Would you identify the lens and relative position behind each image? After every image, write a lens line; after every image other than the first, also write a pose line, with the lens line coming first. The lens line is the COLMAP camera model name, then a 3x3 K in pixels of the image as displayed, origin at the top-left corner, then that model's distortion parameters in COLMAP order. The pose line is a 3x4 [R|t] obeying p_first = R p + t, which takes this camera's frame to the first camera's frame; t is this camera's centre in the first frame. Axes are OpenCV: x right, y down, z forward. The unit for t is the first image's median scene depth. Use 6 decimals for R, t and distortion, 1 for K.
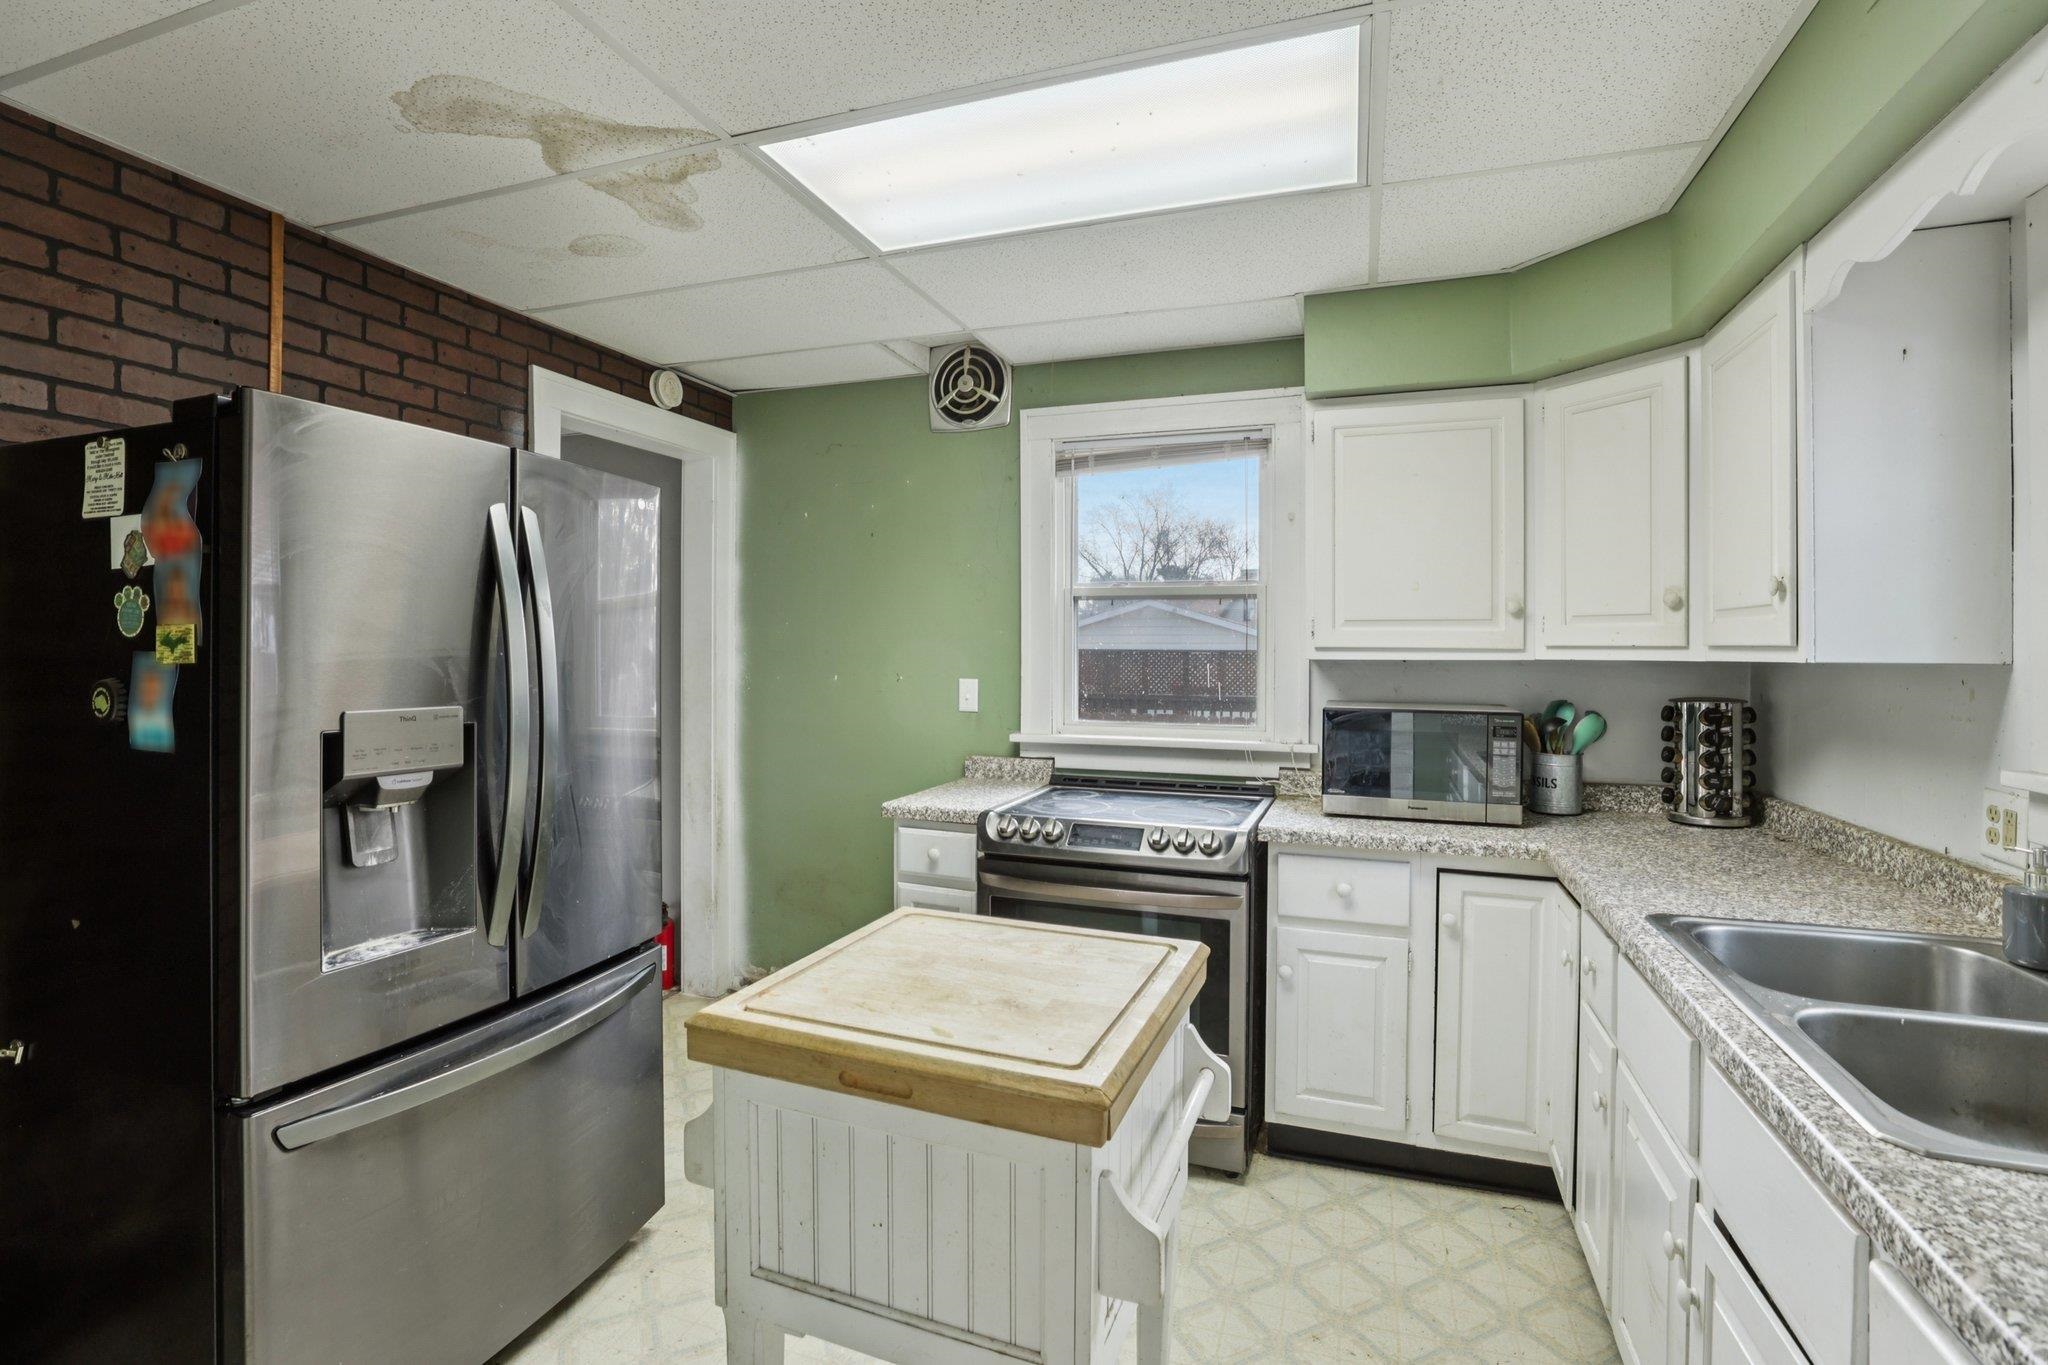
lens RADIAL K [[928.5, 0, 1036.3], [0, 928.5, 658.5], [0, 0, 1]] dist [-0.031380, 0.000257]
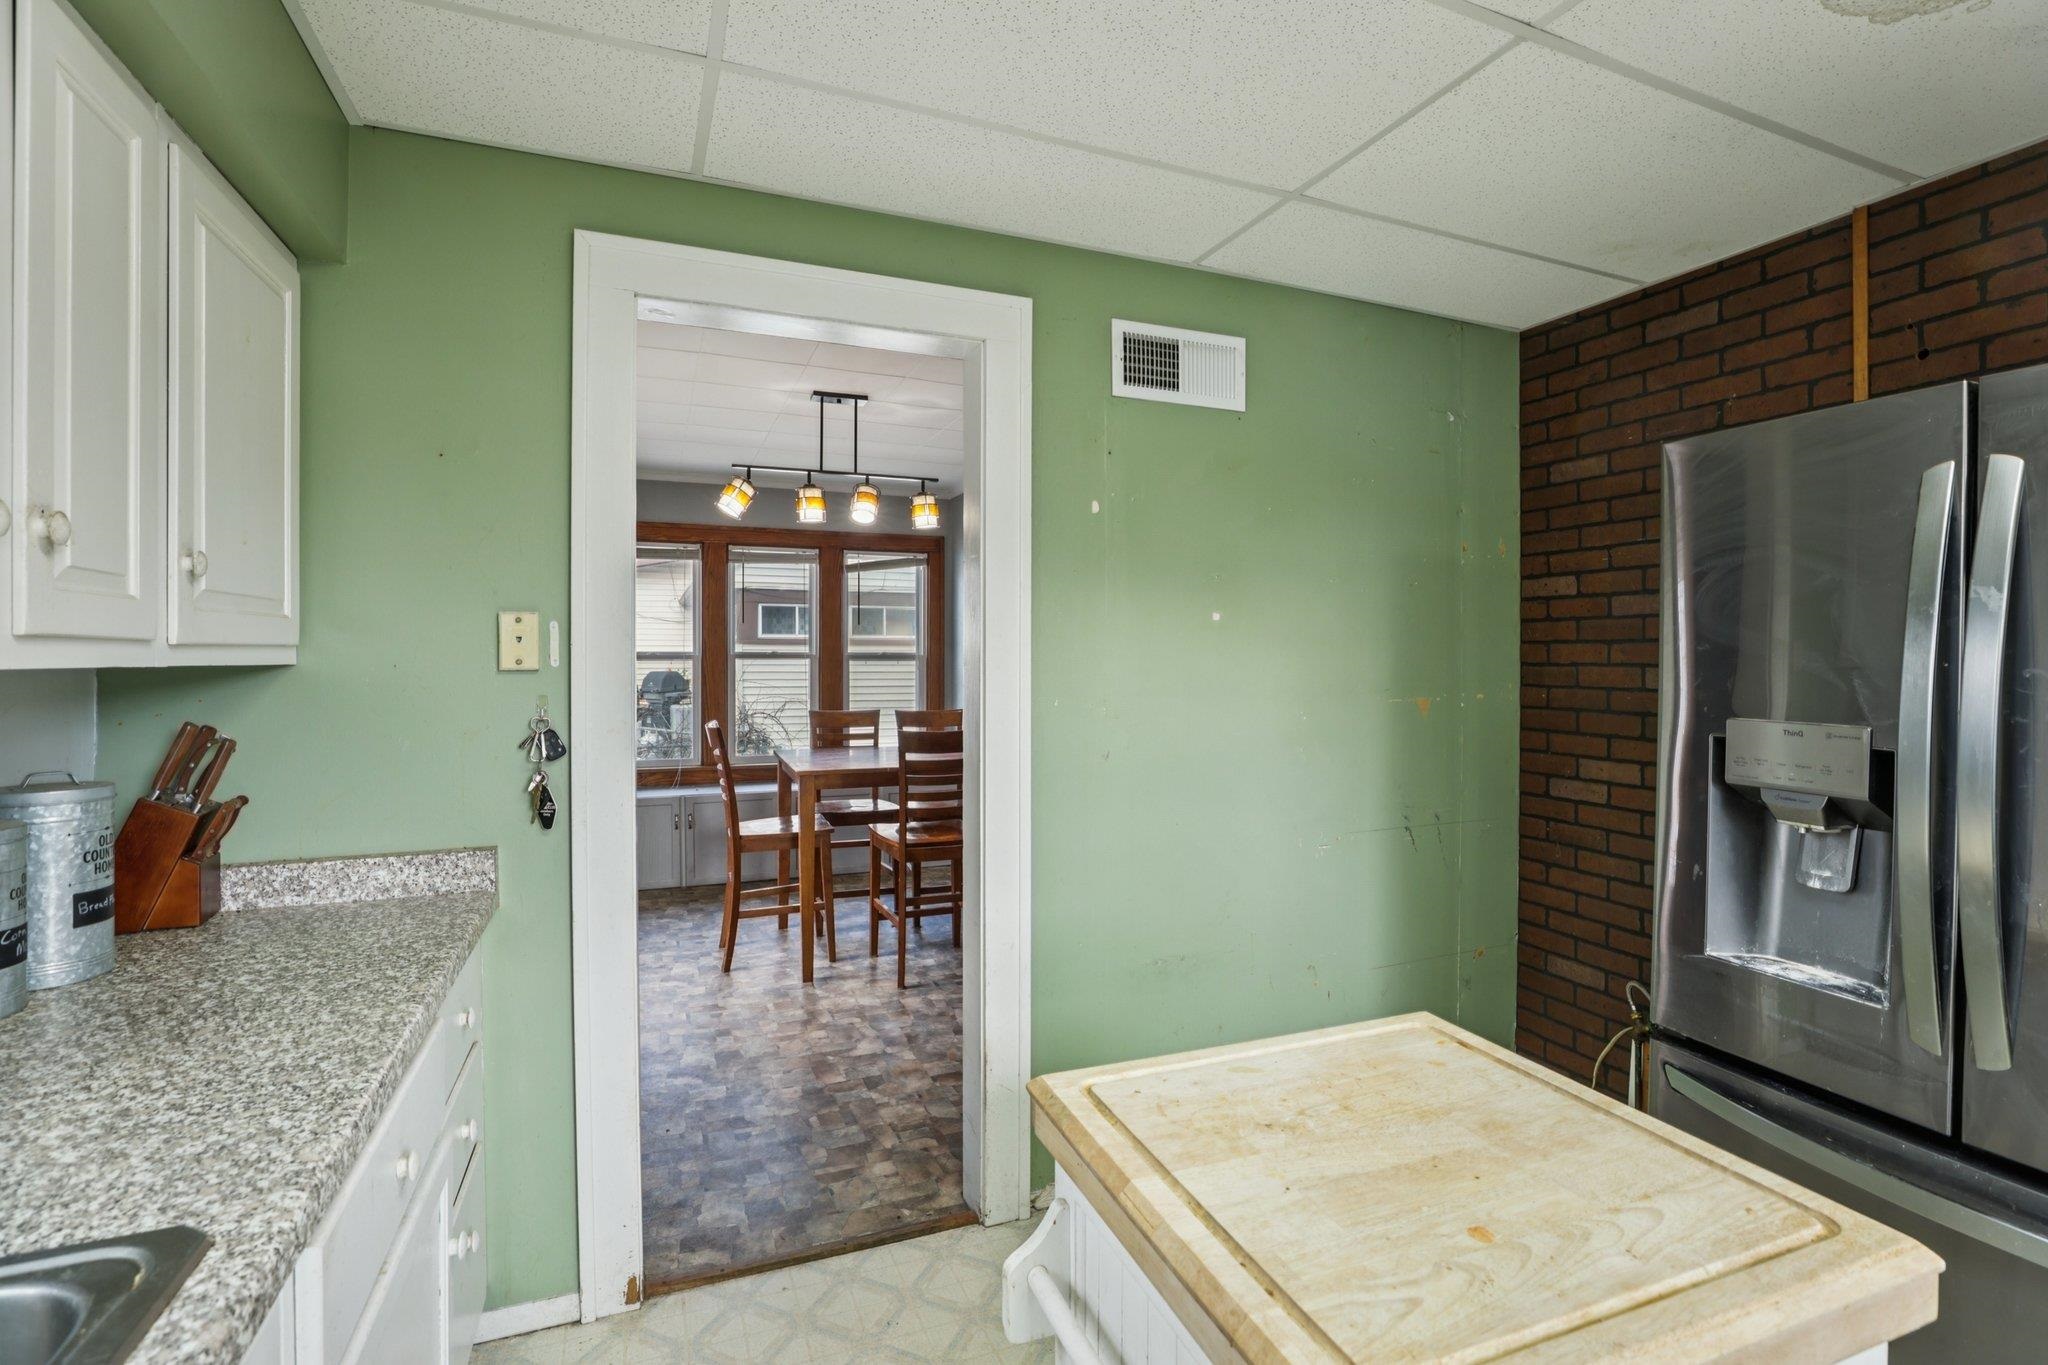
lens RADIAL K [[951.1, 0, 1016.0], [0, 951.1, 730.9], [0, 0, 1]] dist [-0.025618, 0.000216]
pose [[-0.751556, 0.038867, -0.658523, 0.315857], [-0.010629, 0.997420, 0.071000, 0.005497], [0.659584, 0.060360, -0.749204, 0.733001]]
